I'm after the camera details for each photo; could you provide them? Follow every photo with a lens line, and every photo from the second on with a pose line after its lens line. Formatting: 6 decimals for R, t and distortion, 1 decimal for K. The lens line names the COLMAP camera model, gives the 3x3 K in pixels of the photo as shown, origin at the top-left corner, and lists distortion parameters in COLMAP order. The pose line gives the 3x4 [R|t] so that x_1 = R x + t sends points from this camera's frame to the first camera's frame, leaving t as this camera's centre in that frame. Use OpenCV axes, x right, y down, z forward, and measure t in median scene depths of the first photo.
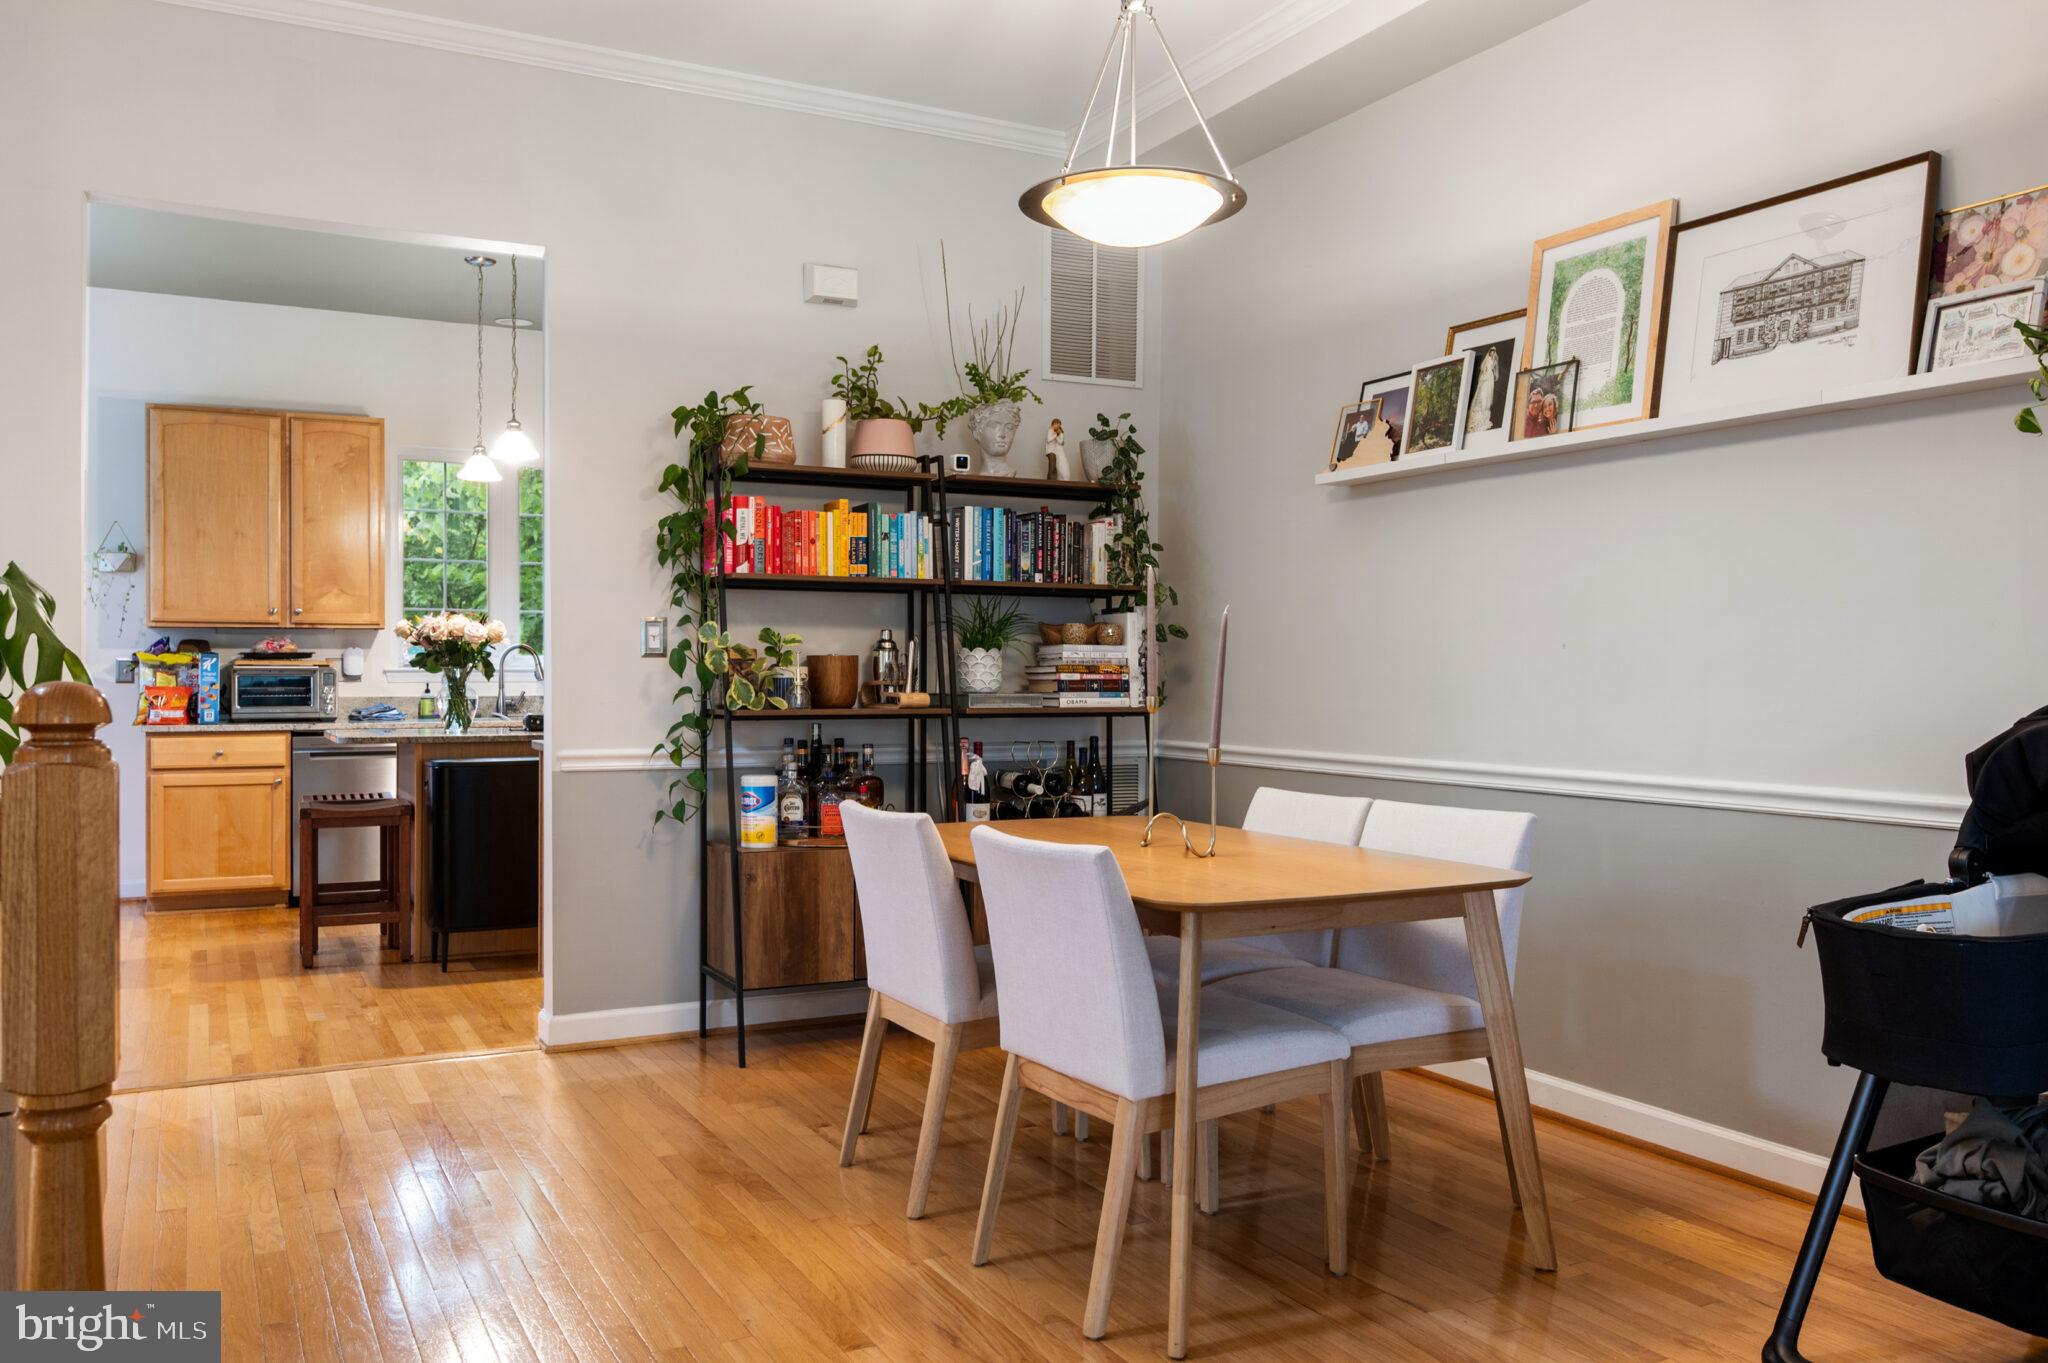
lens RADIAL K [[1602.4, 0, 1024.6], [0, 1602.4, 687.5], [0, 0, 1]] dist [-0.011038, -0.011081]
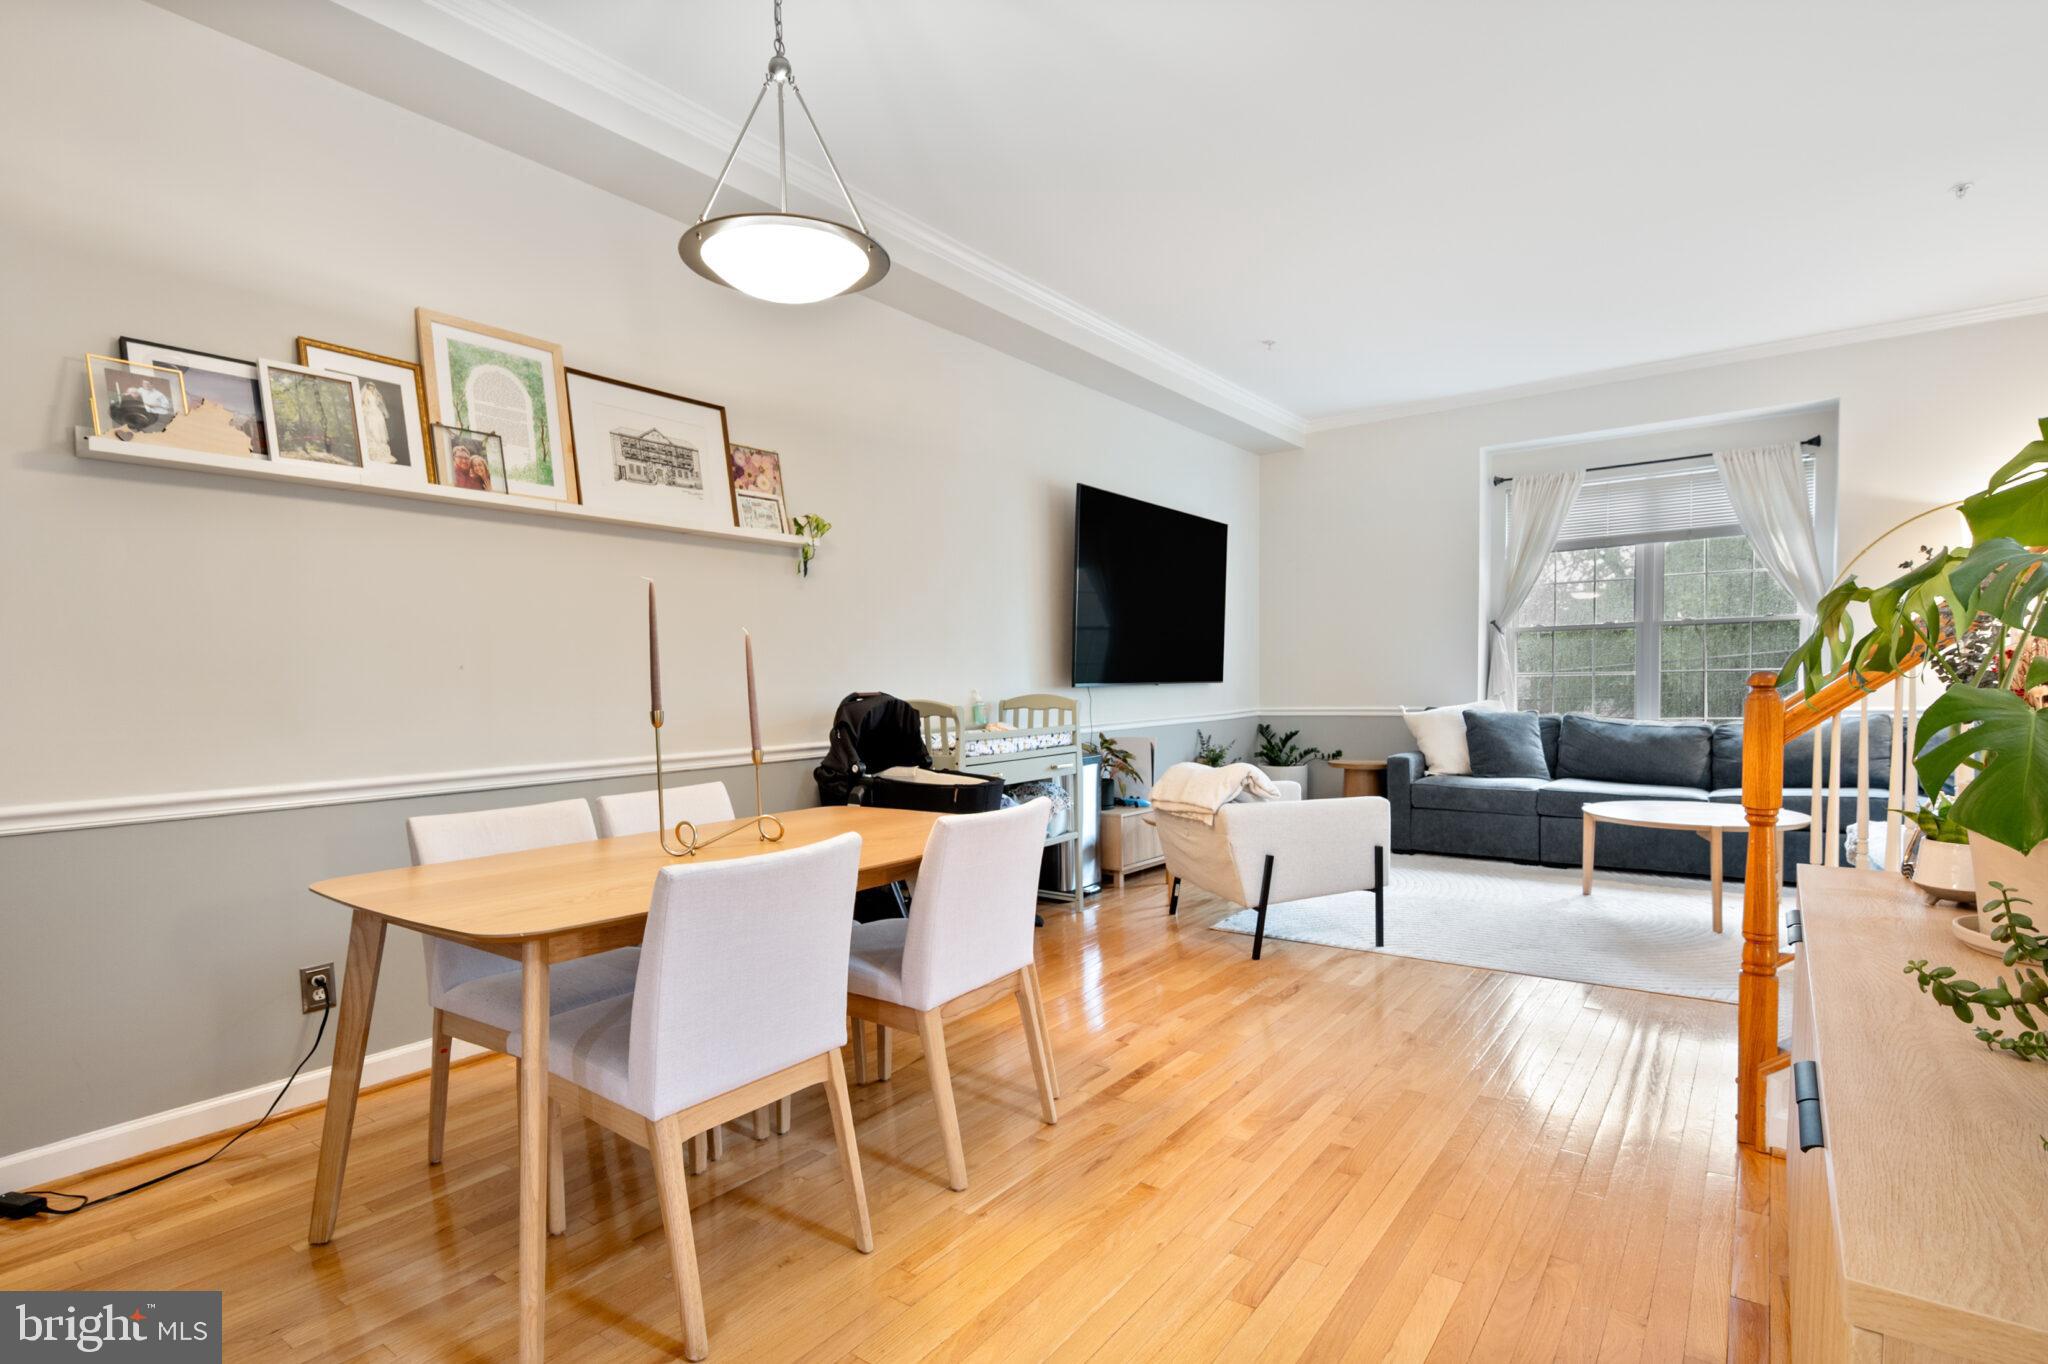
lens RADIAL K [[1013.3, 0, 1024.0], [0, 1013.3, 738.7], [0, 0, 1]] dist [-0.000887, 0.000305]
pose [[-0.437682, -0.044682, 0.898019, -0.424104], [0.025660, 0.997737, 0.062150, -0.007328], [-0.898764, 0.050245, -0.435545, 0.767050]]
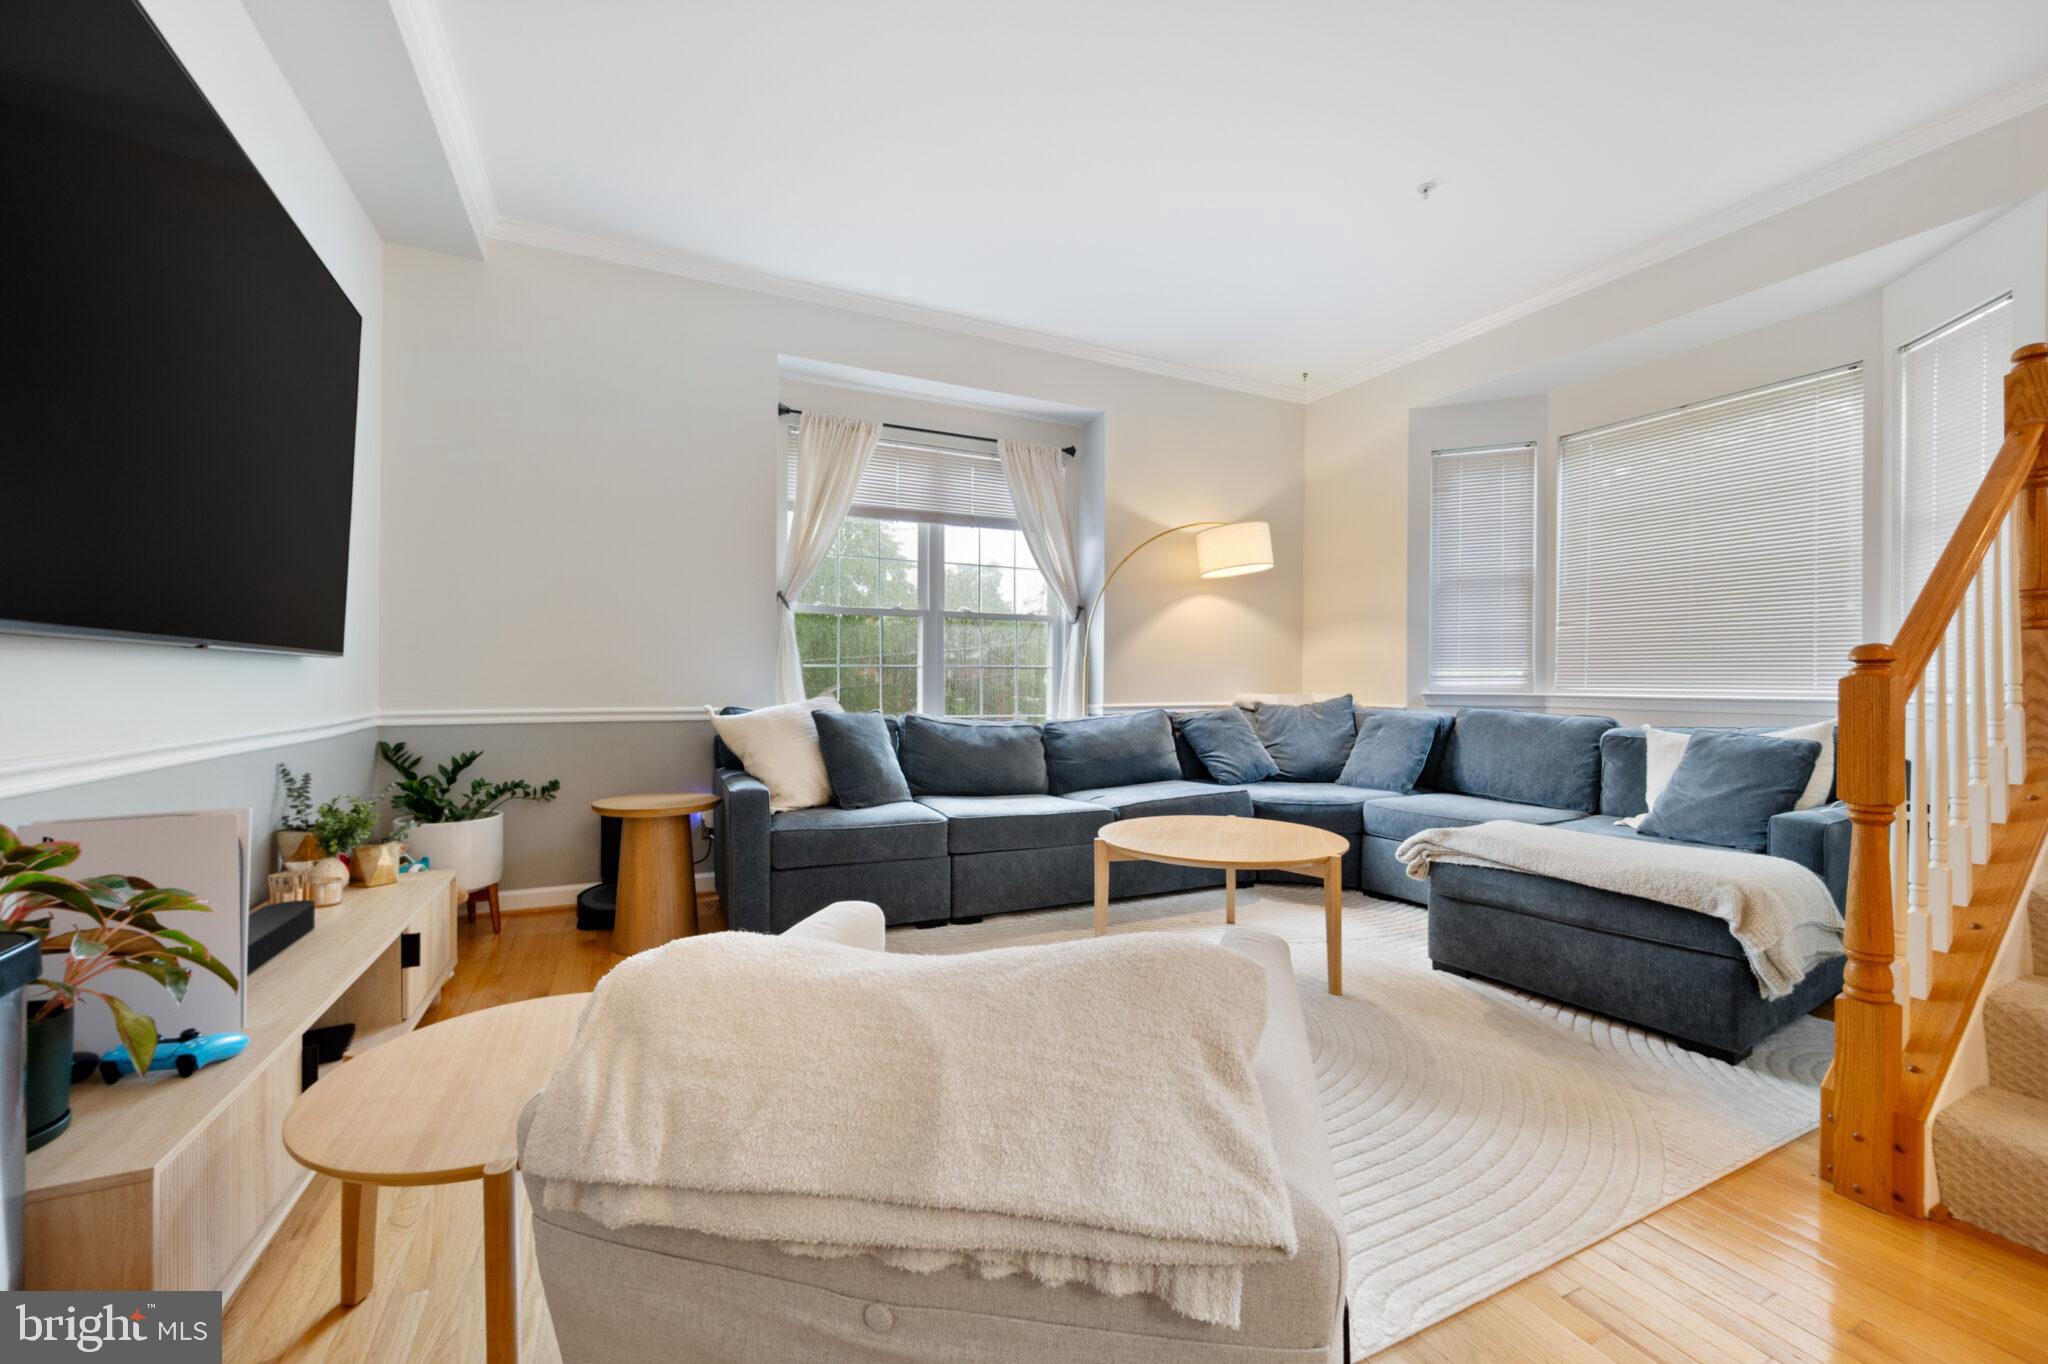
lens RADIAL K [[811.2, 0, 1025.8], [0, 811.2, 682.9], [0, 0, 1]] dist [-0.000950, -0.000031]
pose [[-0.999521, -0.007449, 0.030046, 0.294932], [-0.007116, 0.999912, 0.011188, 0.017879], [-0.030127, 0.010968, -0.999486, 0.391765]]
